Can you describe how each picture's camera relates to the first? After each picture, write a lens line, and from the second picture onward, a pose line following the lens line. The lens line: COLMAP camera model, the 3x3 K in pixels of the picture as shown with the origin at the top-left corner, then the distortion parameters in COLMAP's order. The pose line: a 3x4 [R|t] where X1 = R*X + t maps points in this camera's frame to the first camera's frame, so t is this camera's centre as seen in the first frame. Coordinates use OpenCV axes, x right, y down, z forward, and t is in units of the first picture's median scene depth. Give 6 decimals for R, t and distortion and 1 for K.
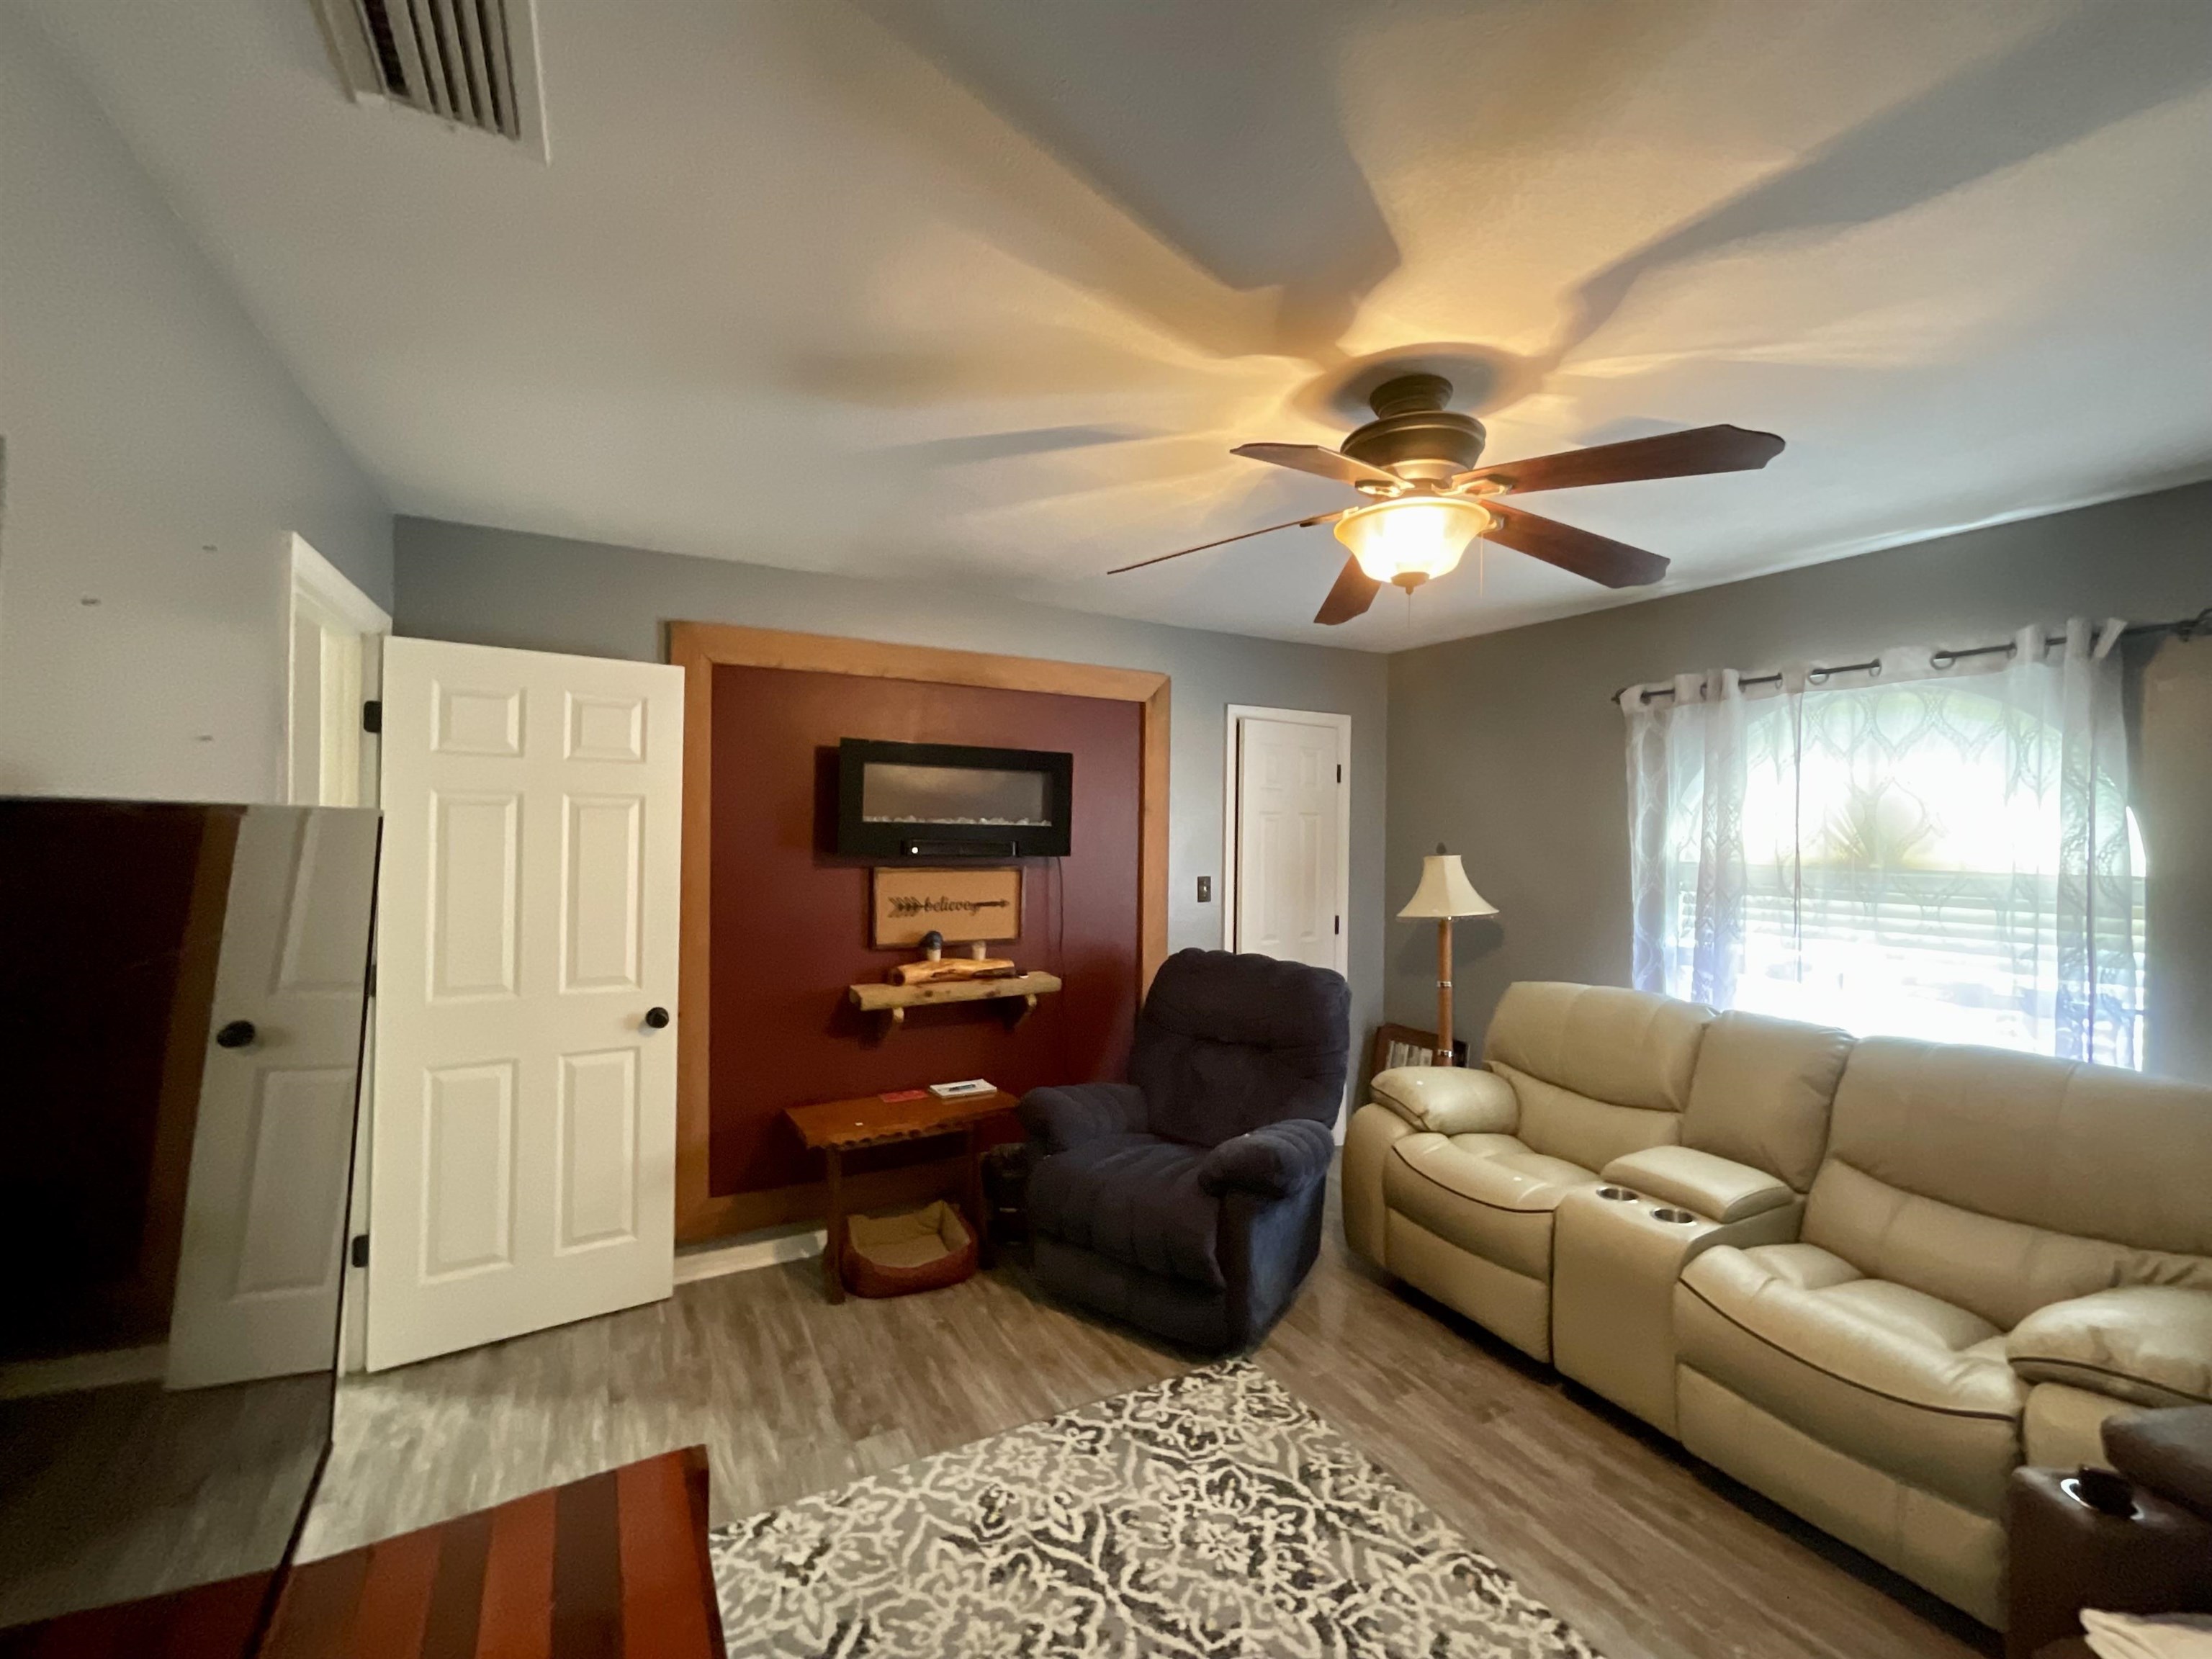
lens RADIAL K [[888.2, 0, 1095.7], [0, 888.2, 832.3], [0, 0, 1]] dist [0.000537, 0.000026]
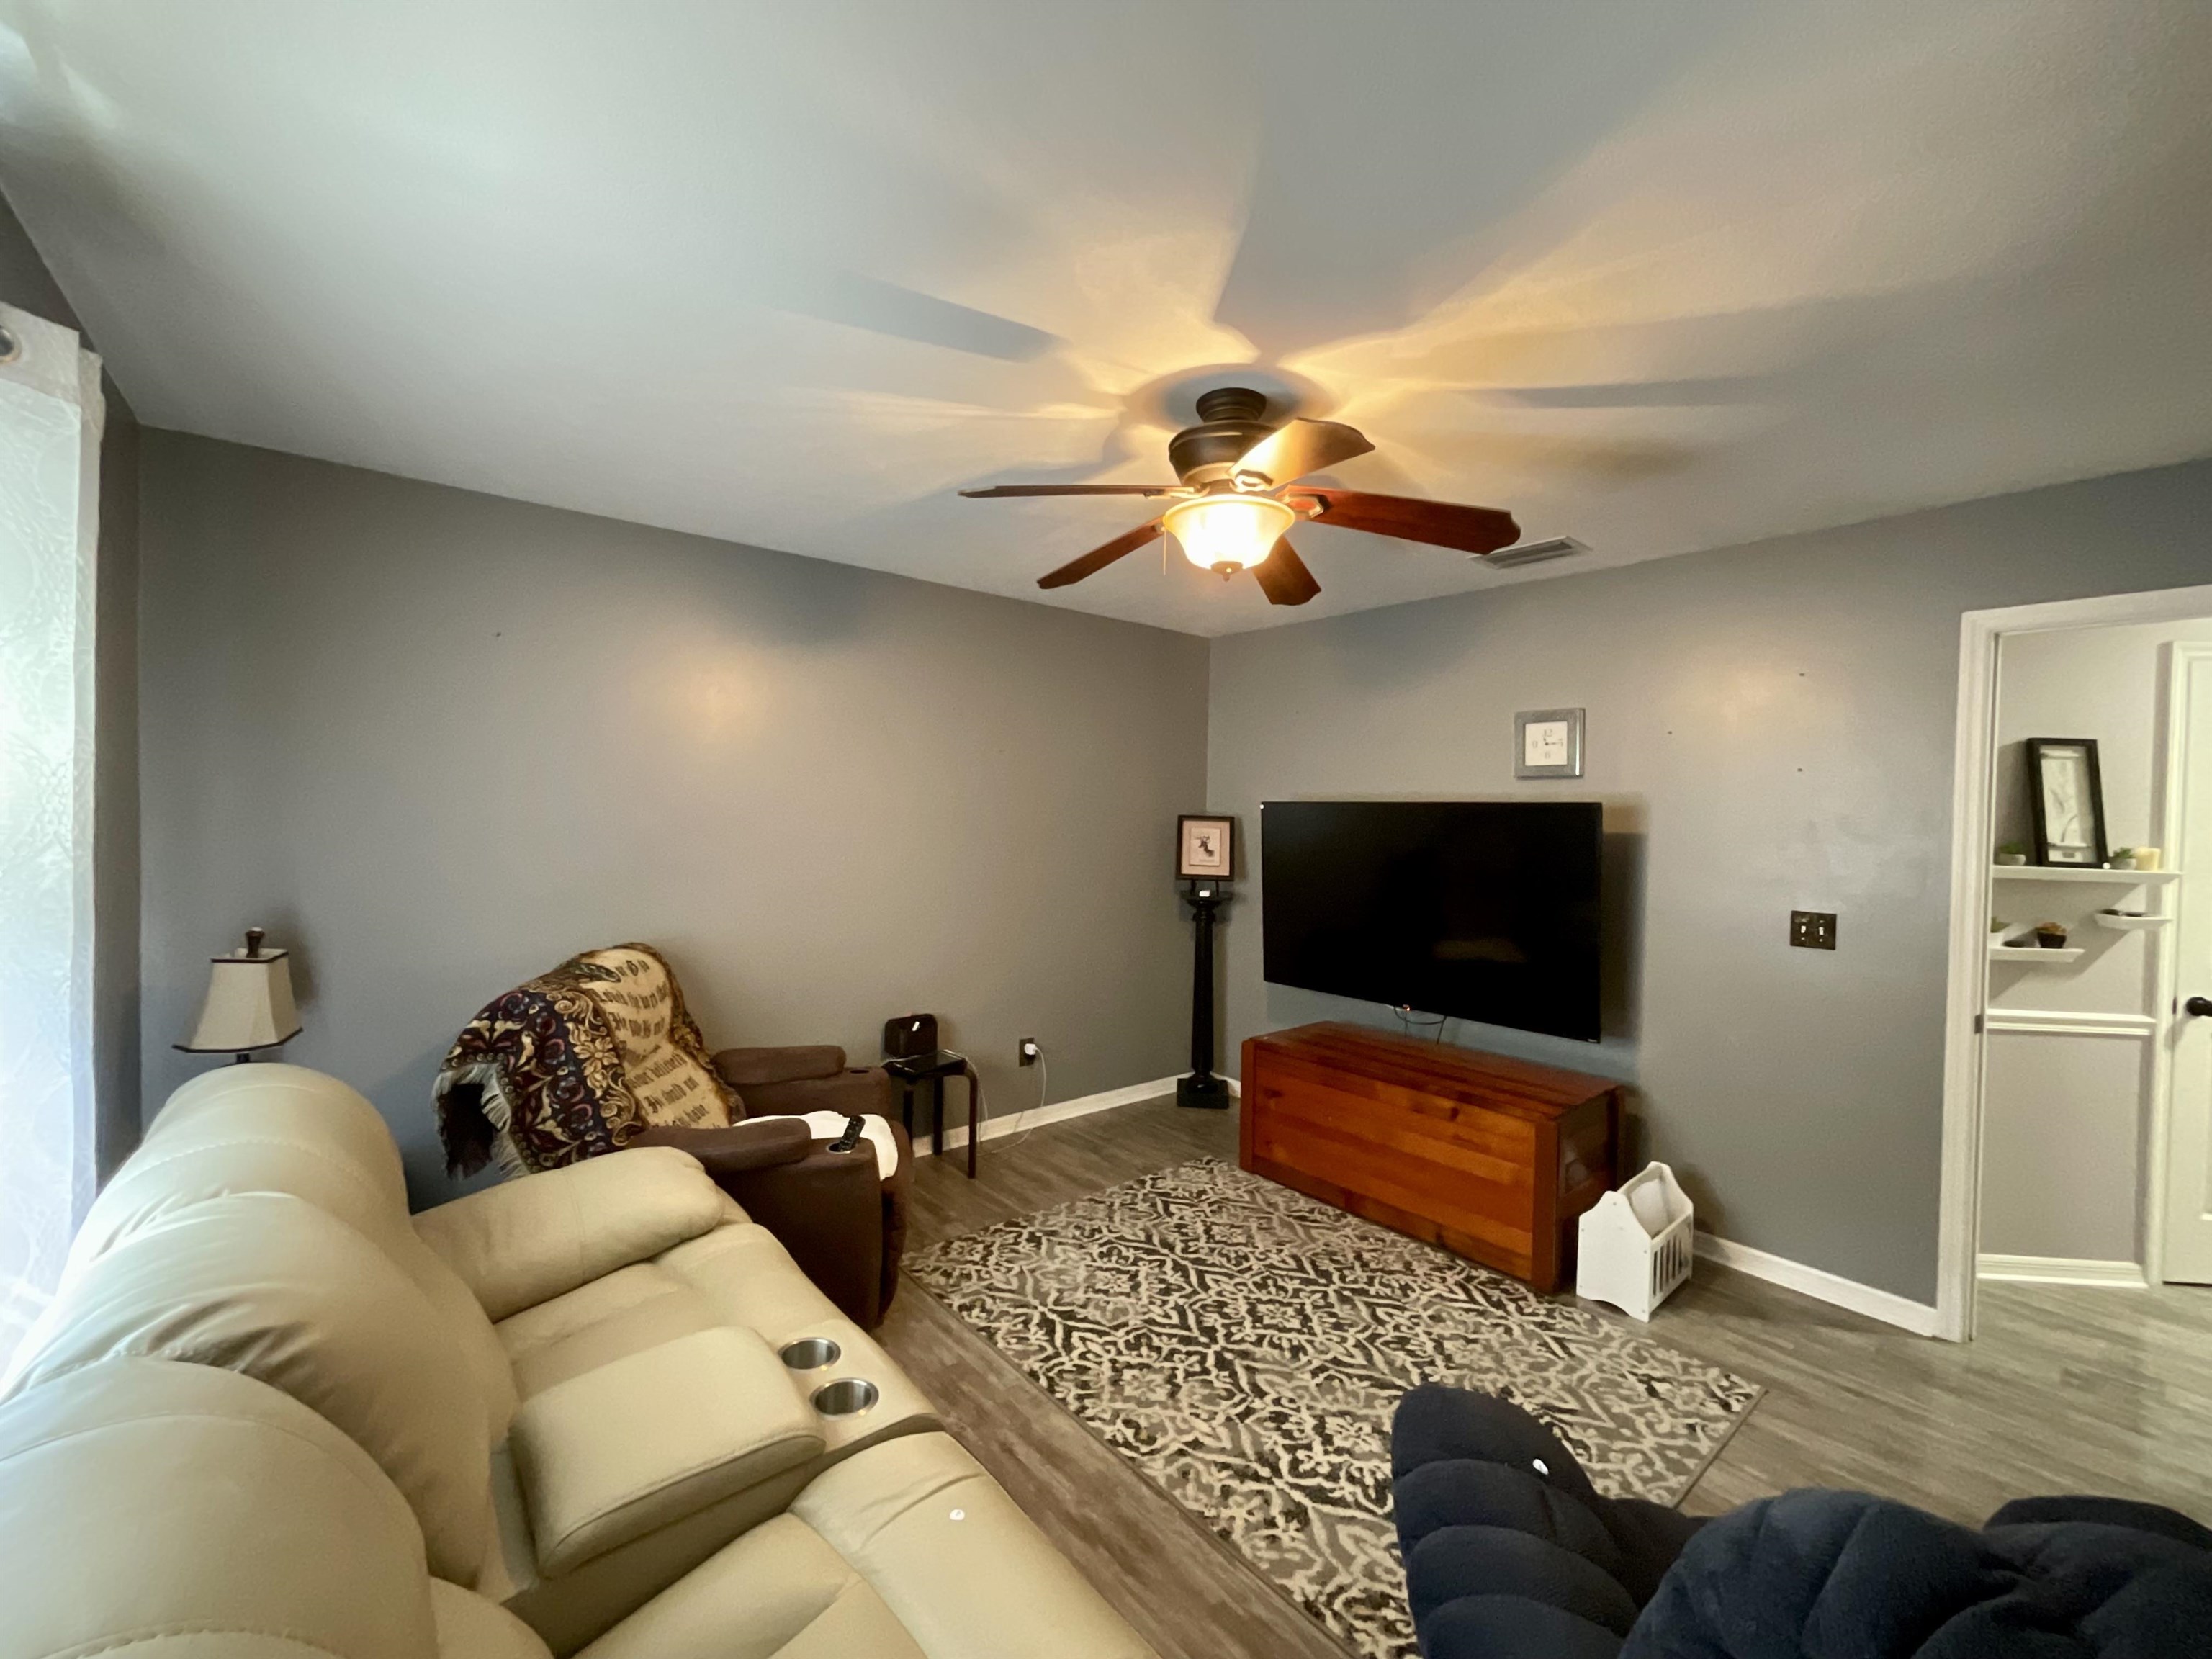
lens RADIAL K [[888.2, 0, 1095.7], [0, 888.2, 832.3], [0, 0, 1]] dist [0.000537, 0.000026]
pose [[-0.980682, -0.029494, -0.193370, 0.686853], [-0.033057, 0.999337, 0.015225, 0.039116], [0.192793, 0.021323, -0.981008, 1.983926]]
